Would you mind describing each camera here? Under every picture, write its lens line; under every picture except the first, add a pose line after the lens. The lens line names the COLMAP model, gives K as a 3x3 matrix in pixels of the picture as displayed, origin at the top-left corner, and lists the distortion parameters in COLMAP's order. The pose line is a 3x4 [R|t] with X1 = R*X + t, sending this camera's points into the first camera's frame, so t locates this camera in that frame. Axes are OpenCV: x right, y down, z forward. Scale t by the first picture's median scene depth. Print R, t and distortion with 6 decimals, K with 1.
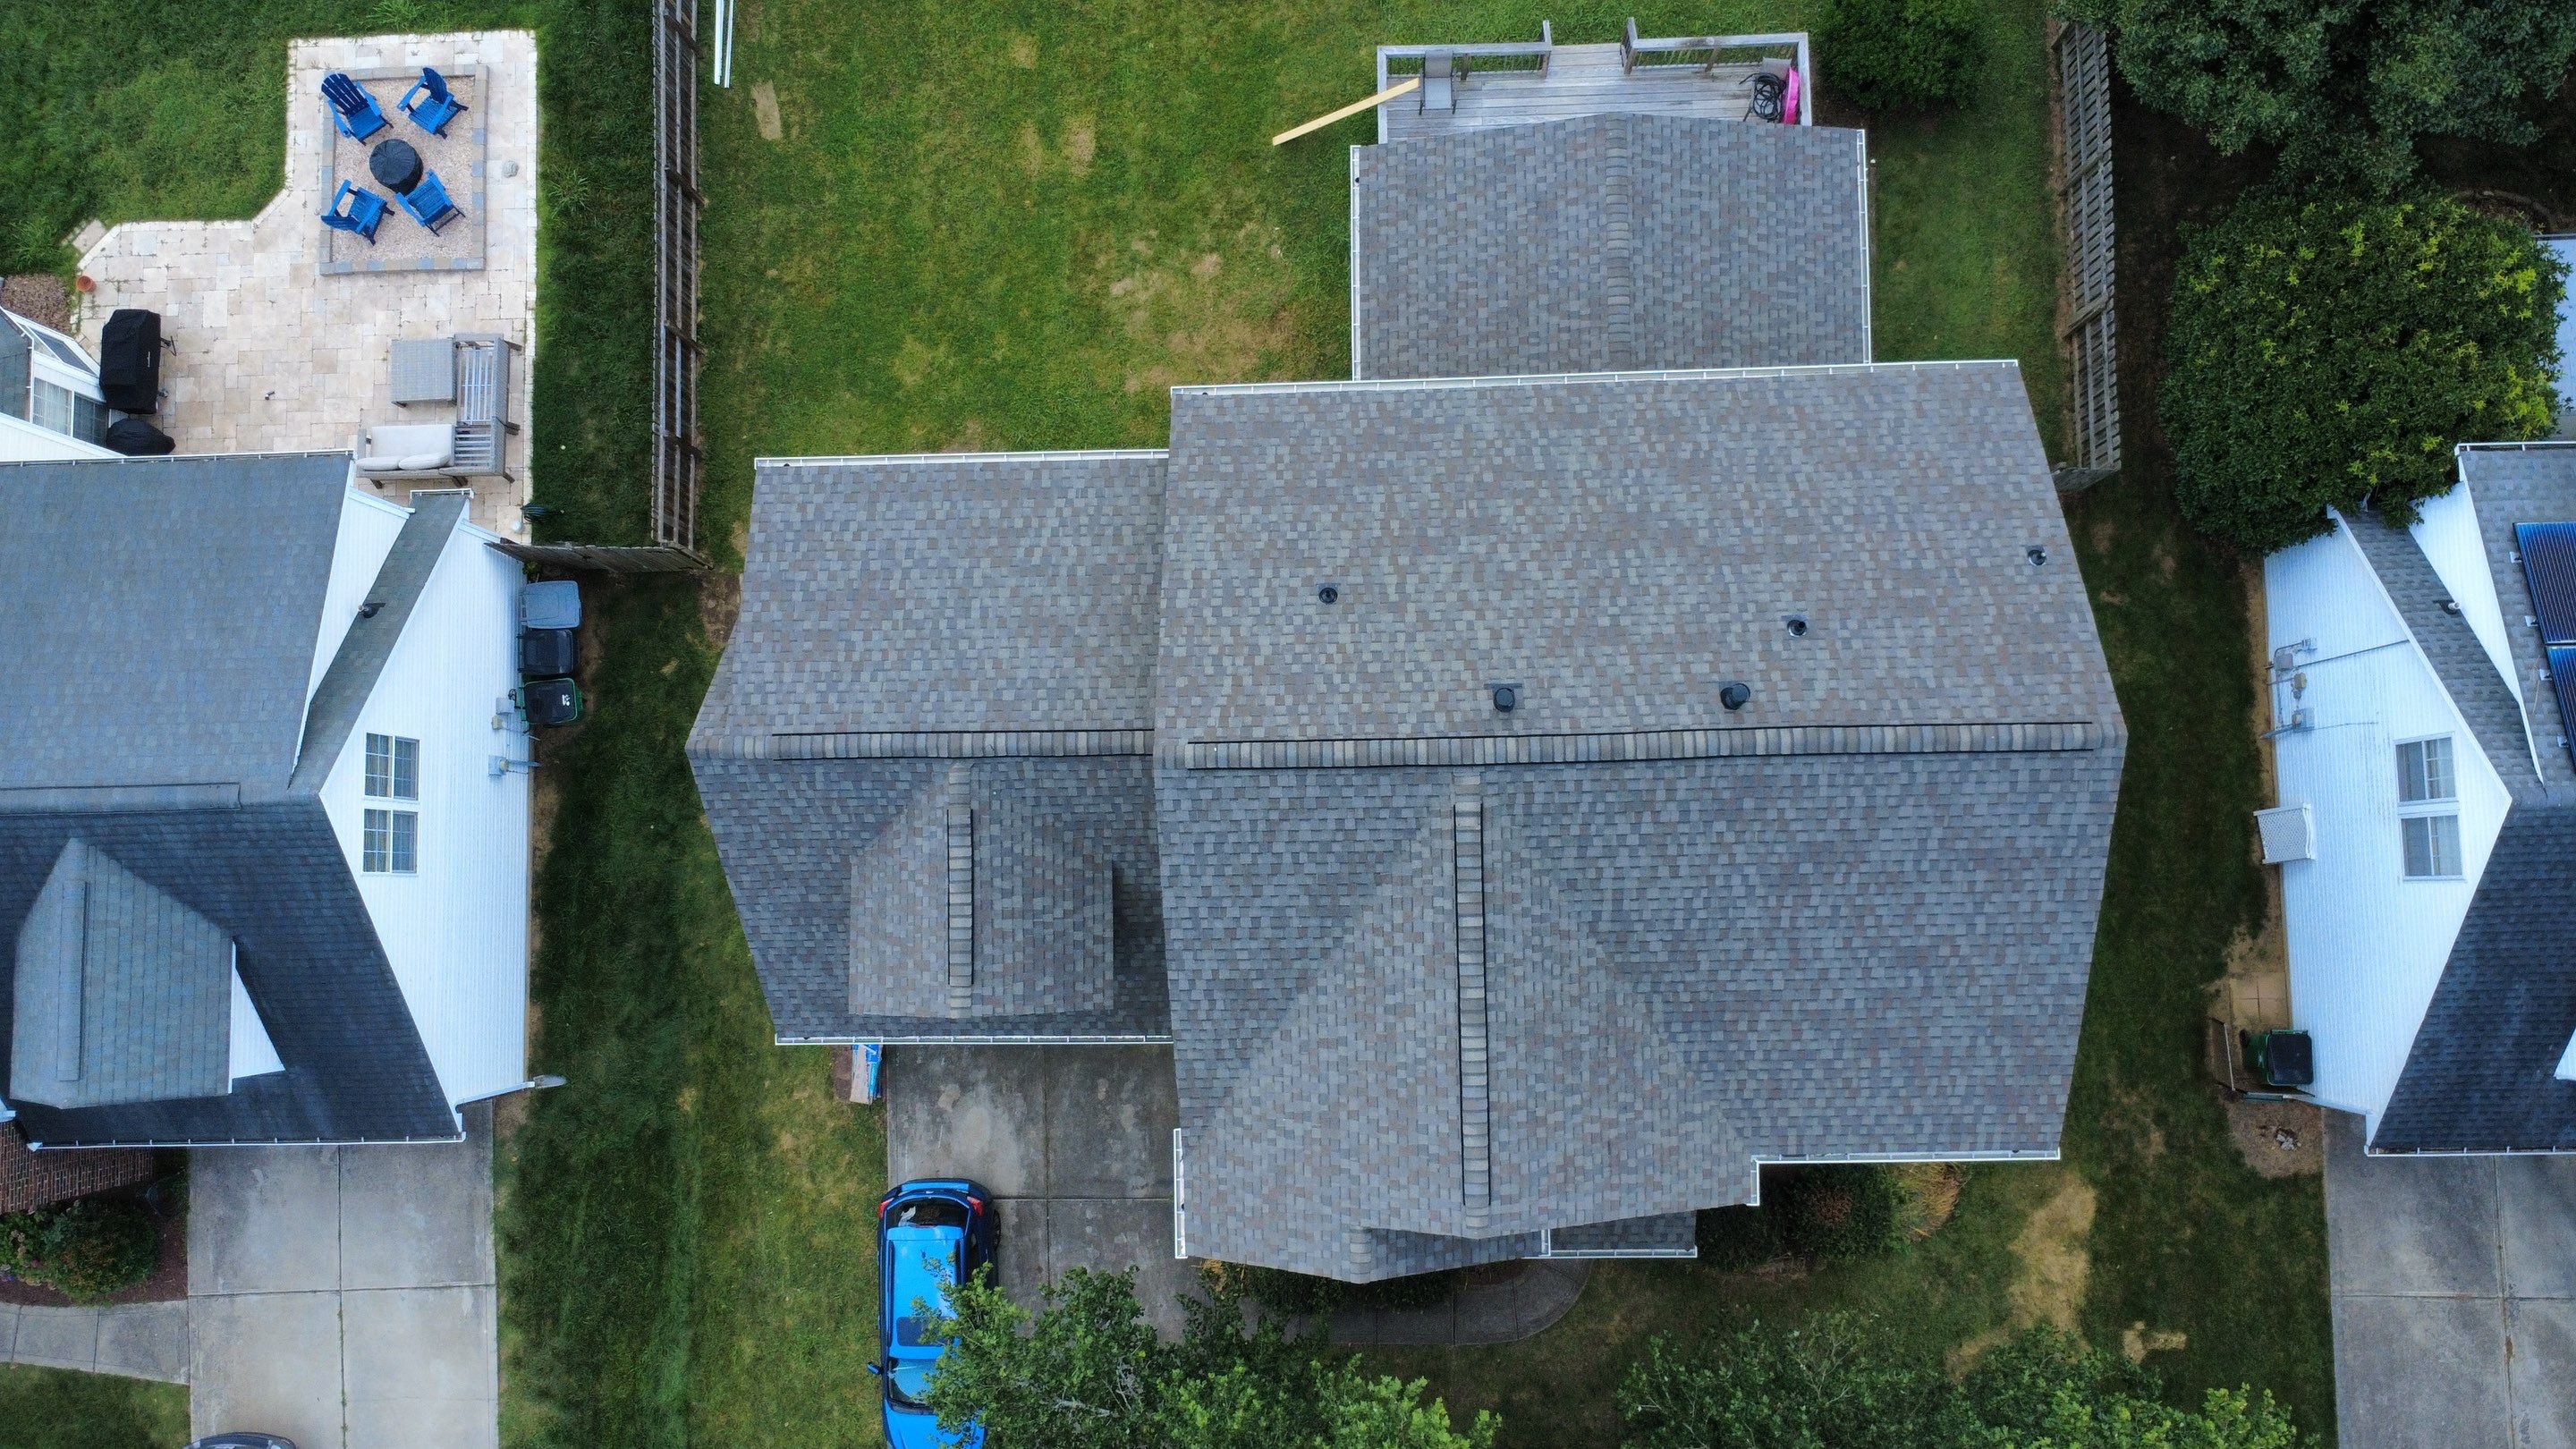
lens RADIAL K [[1933.3, 0, 1288.5], [0, 1933.3, 722.1], [0, 0, 1]] dist [0.000781, -0.000374]
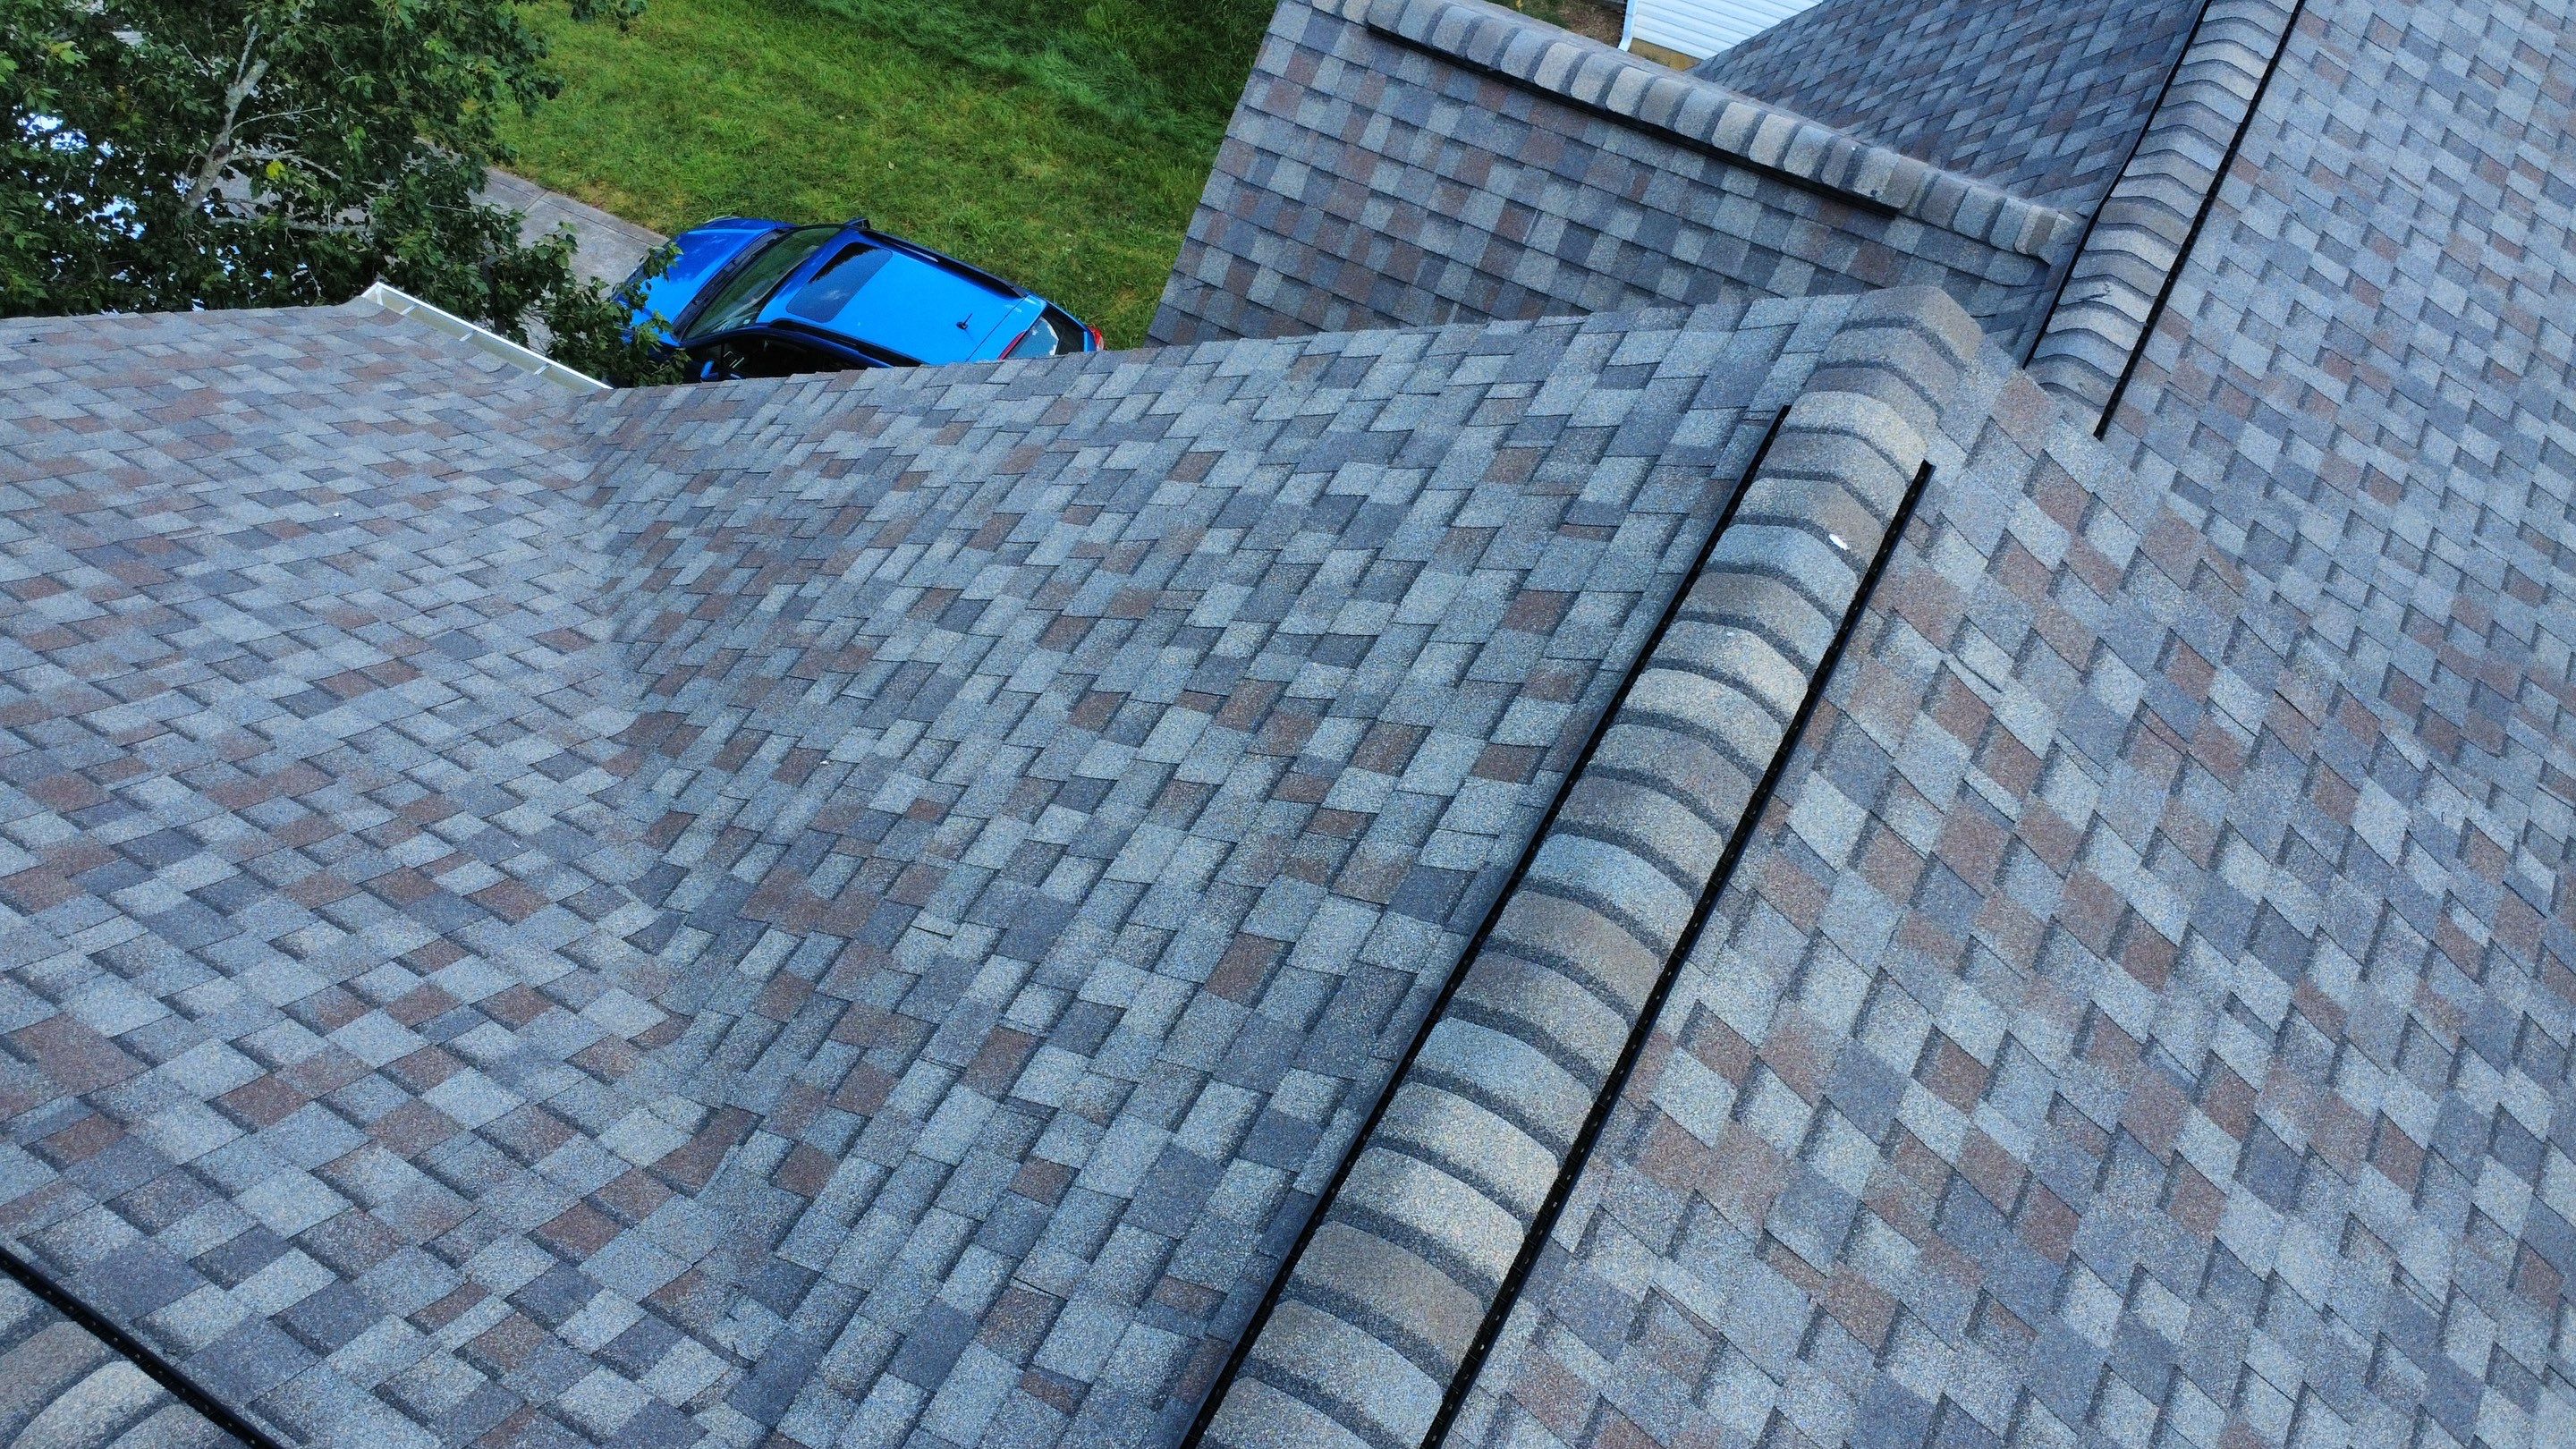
lens RADIAL K [[1933.3, 0, 1281.7], [0, 1933.3, 722.4], [0, 0, 1]] dist [0.000781, -0.000374]
pose [[-0.510556, 0.745759, -0.427991, 0.068638], [-0.852511, -0.374167, 0.364998, -0.011521], [0.112060, 0.551219, 0.826801, 0.847105]]
